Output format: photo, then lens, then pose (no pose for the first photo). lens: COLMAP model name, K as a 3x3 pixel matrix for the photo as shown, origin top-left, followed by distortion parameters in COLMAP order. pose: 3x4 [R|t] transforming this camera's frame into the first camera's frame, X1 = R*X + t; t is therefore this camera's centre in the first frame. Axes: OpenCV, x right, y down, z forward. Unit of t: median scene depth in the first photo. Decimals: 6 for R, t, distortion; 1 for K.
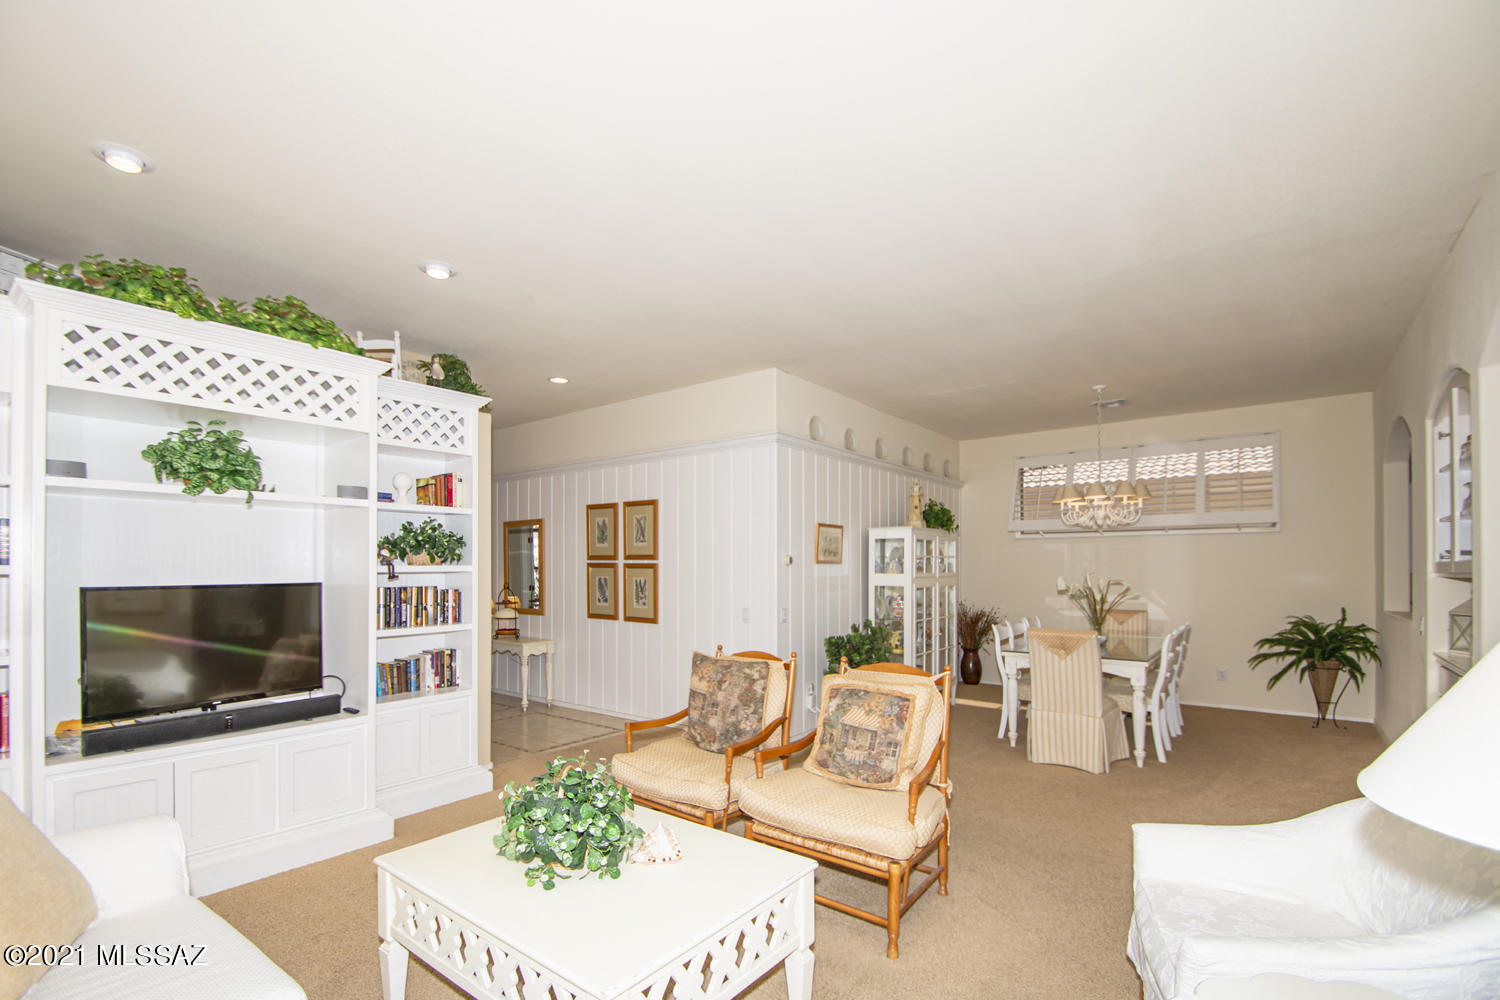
lens RADIAL K [[673.3, 0, 733.3], [0, 673.3, 554.8], [0, 0, 1]] dist [-0.006423, -0.006212]
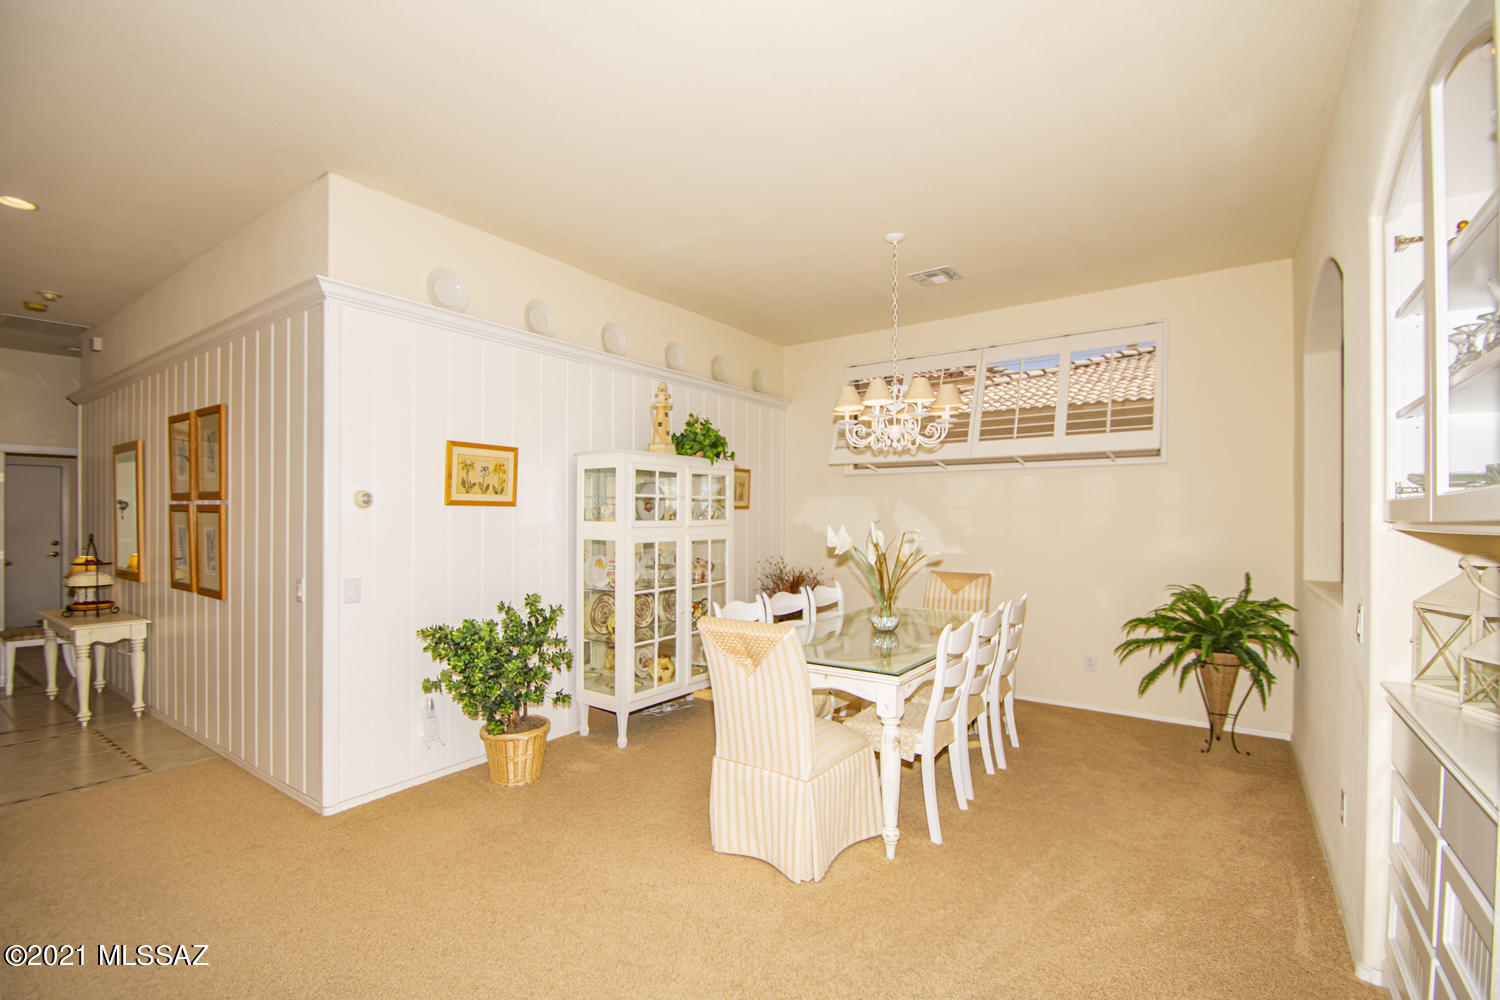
lens RADIAL K [[673.3, 0, 749.0], [0, 673.3, 509.8], [0, 0, 1]] dist [-0.006423, -0.006212]
pose [[0.998095, 0.001362, 0.061682, 0.377566], [-0.002140, 0.999919, 0.012557, 0.008993], [-0.061660, -0.012665, 0.998017, 0.364840]]
